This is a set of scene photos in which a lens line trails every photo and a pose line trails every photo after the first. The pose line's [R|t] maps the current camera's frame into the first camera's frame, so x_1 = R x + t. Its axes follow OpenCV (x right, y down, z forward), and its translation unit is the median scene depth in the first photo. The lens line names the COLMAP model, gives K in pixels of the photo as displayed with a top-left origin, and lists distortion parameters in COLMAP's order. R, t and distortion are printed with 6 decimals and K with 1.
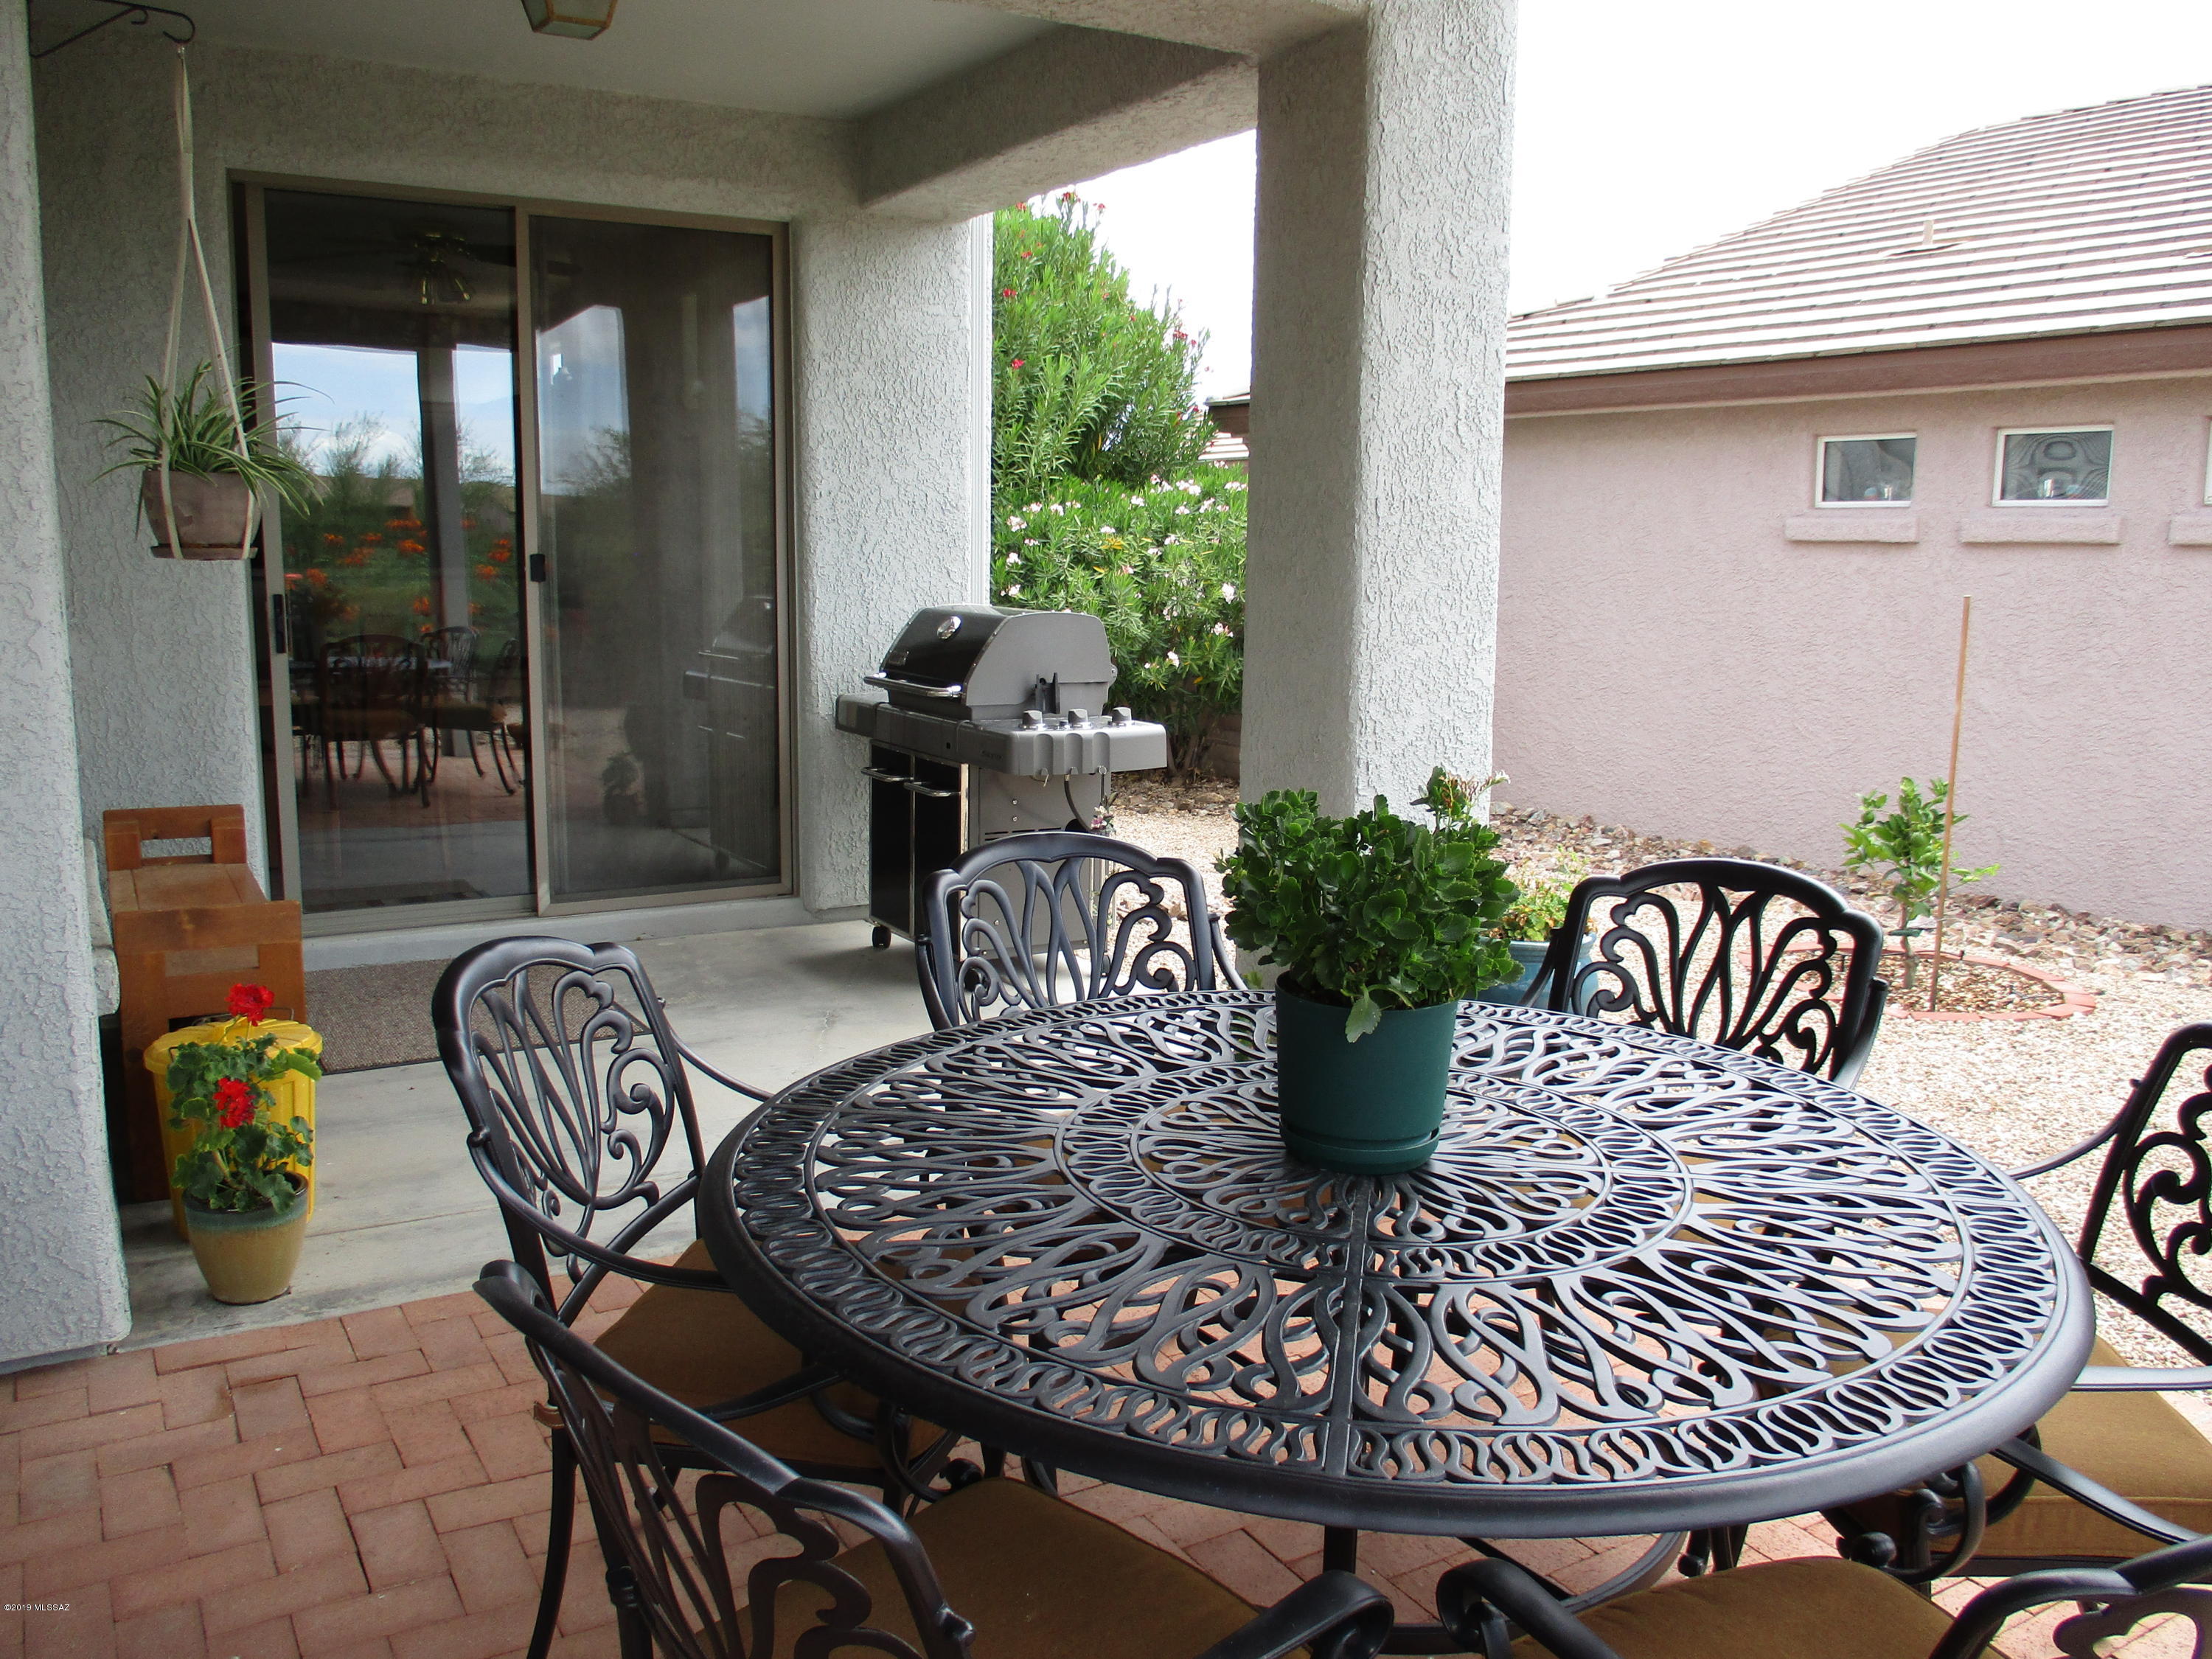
lens RADIAL K [[1821.3, 0, 1094.5], [0, 1821.3, 833.3], [0, 0, 1]] dist [-0.037678, 0.010396]
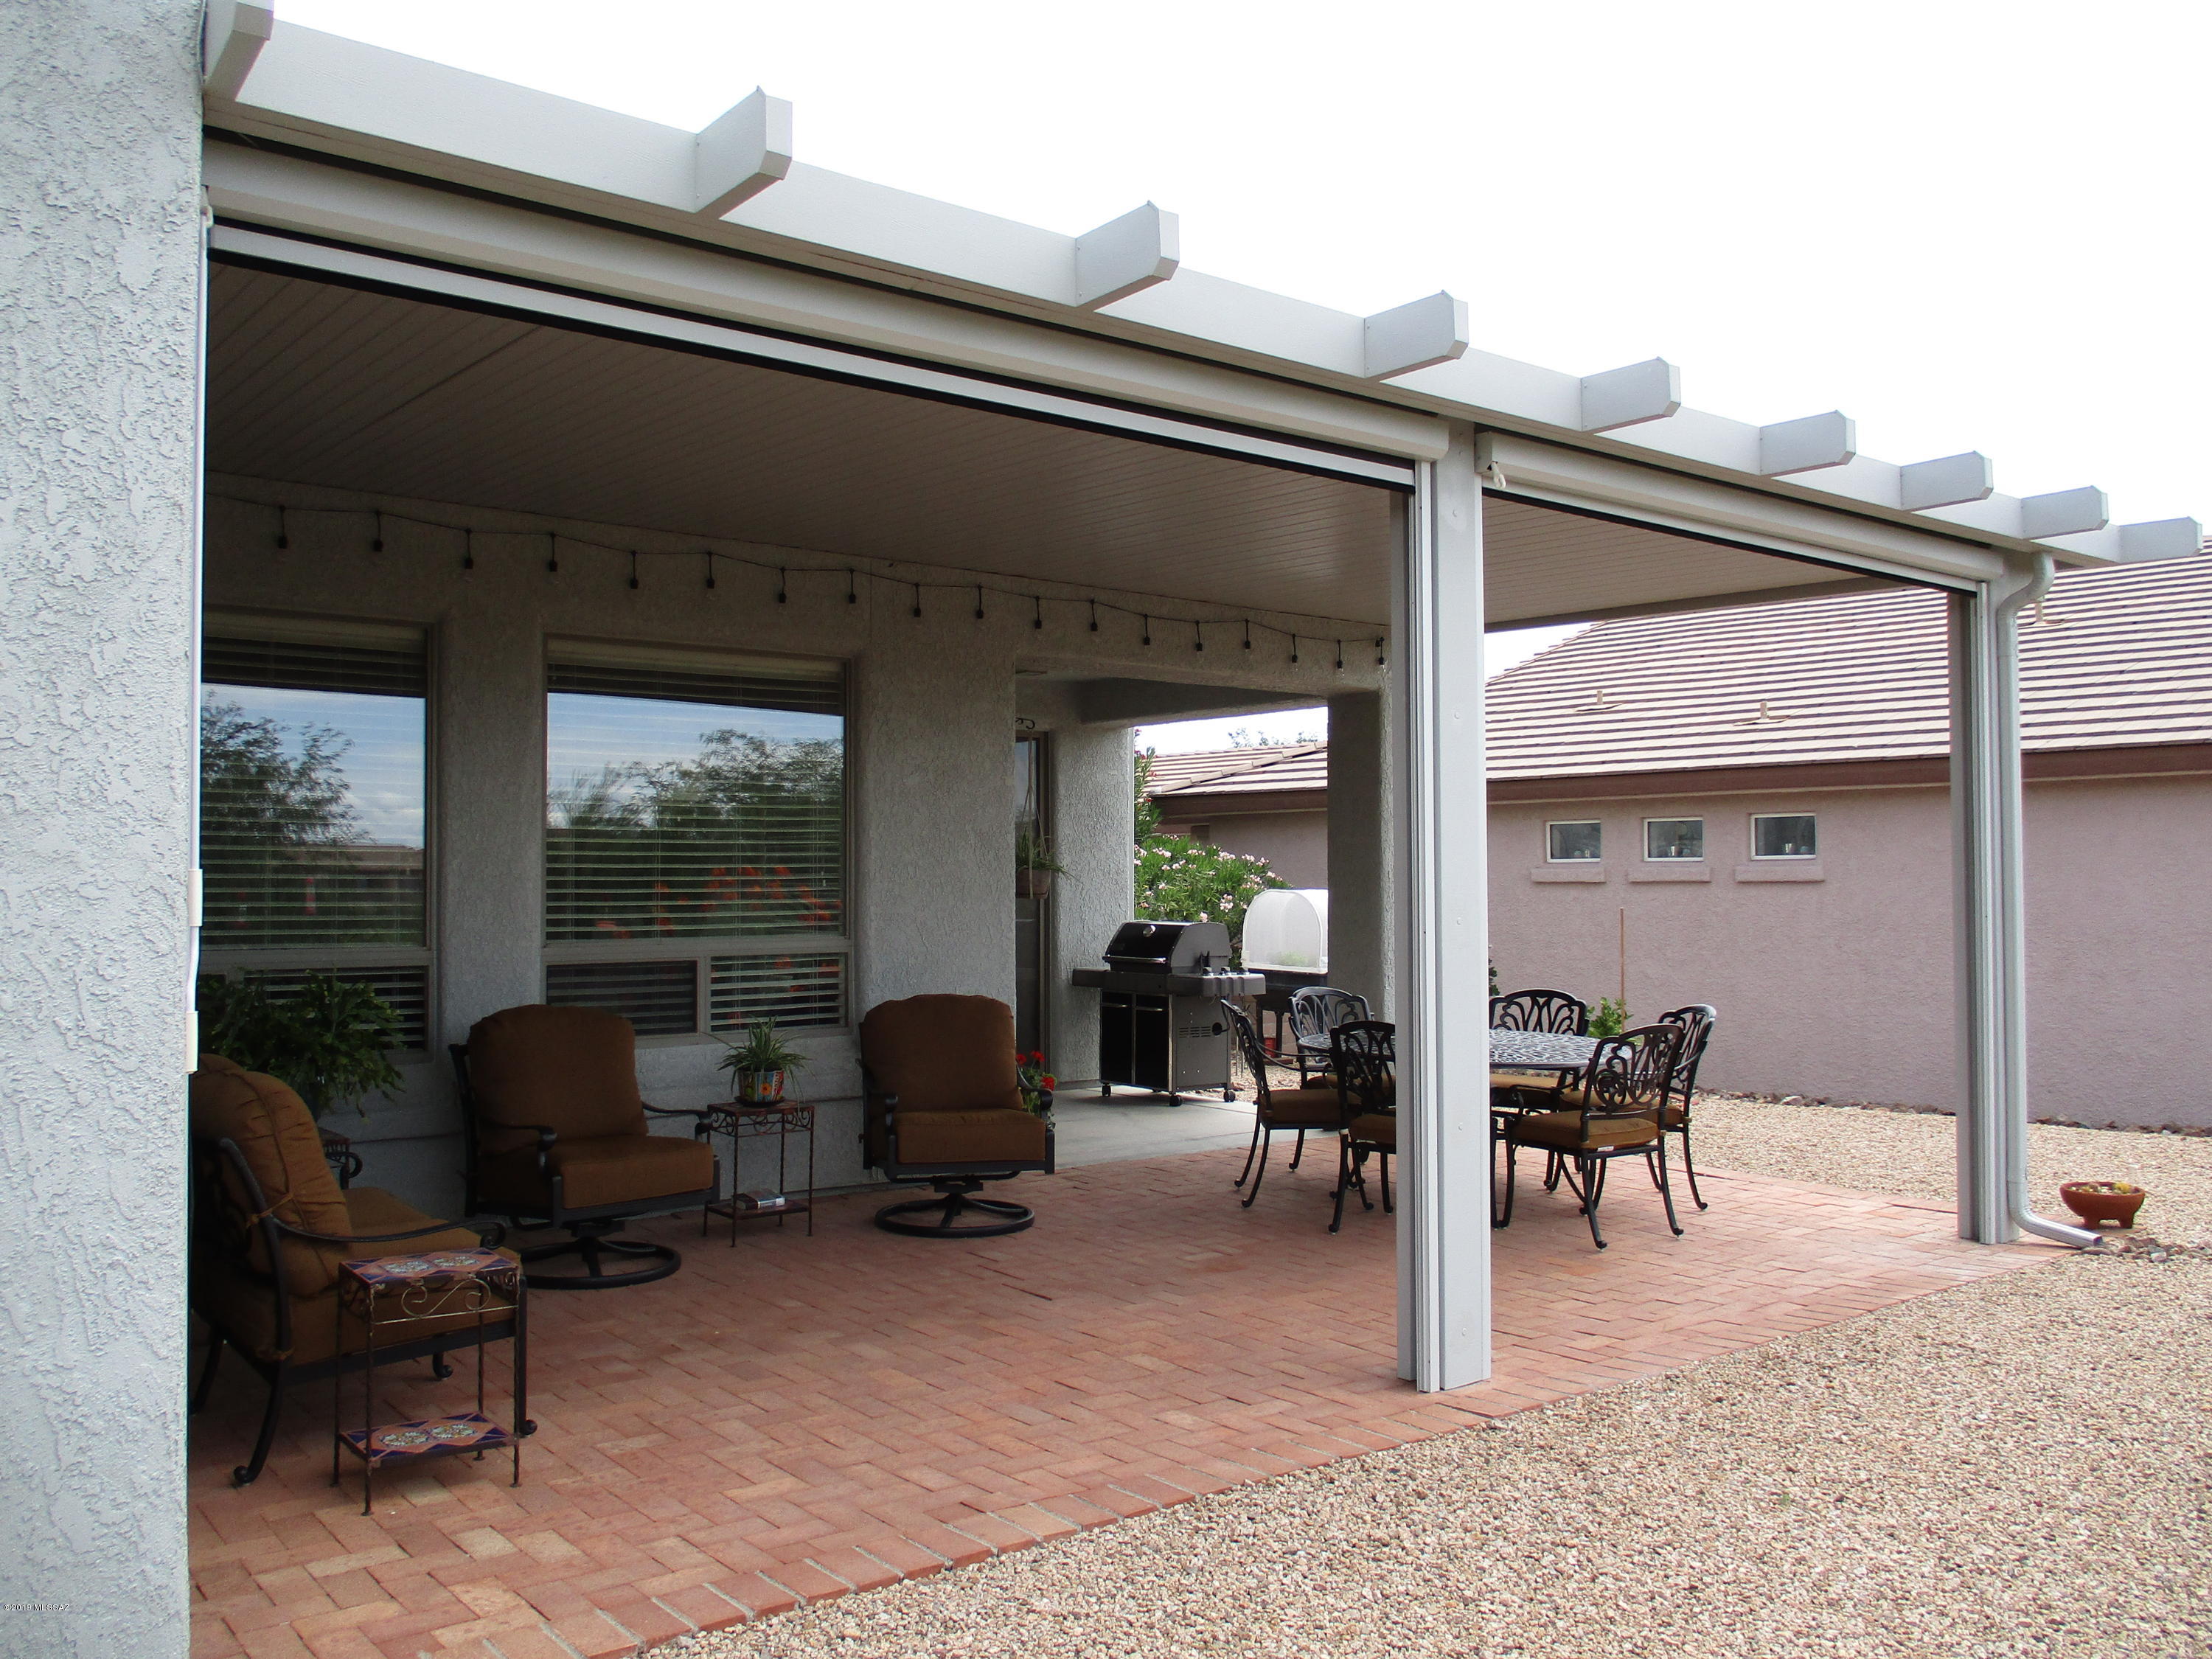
lens RADIAL K [[1821.3, 0, 1094.5], [0, 1821.3, 833.3], [0, 0, 1]] dist [-0.037678, 0.010396]
pose [[0.990690, -0.005982, 0.136009, -0.378664], [0.031111, 0.982546, -0.183400, 0.137599], [-0.132538, 0.185924, 0.973584, -0.907710]]
